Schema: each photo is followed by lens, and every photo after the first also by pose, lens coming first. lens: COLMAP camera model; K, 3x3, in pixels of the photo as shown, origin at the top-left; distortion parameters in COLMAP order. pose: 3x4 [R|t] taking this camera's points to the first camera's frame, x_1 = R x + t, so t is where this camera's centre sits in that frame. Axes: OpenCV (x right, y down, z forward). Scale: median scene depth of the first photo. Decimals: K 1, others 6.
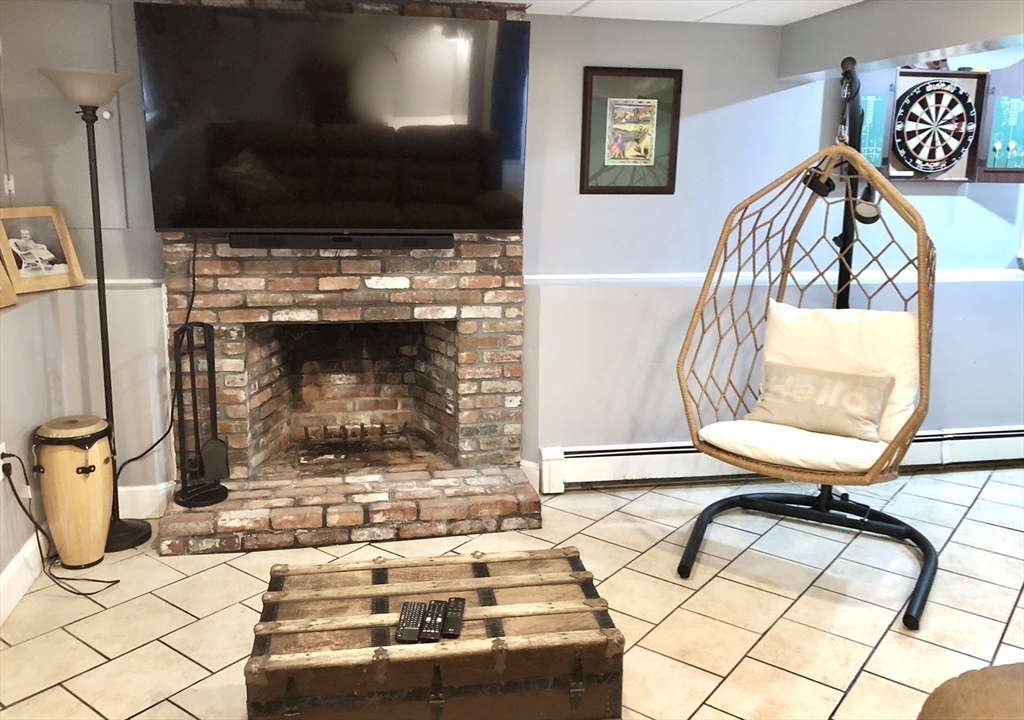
lens RADIAL K [[836.0, 0, 512.0], [0, 836.0, 360.0], [0, 0, 1]] dist [-0.002121, -0.001143]
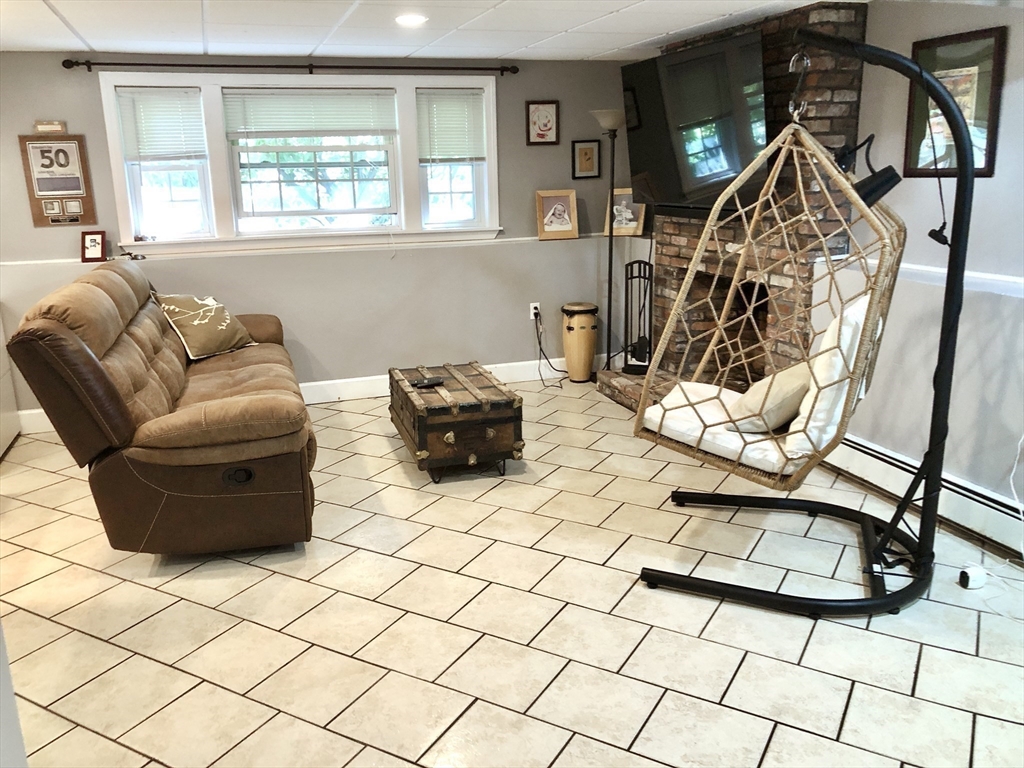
lens RADIAL K [[840.8, 0, 505.4], [0, 840.8, 379.9], [0, 0, 1]] dist [0.032935, -0.003365]
pose [[0.132392, 0.225326, -0.965246, 1.155923], [-0.186309, 0.962118, 0.199041, -0.093625], [0.973530, 0.153483, 0.169357, 0.474633]]
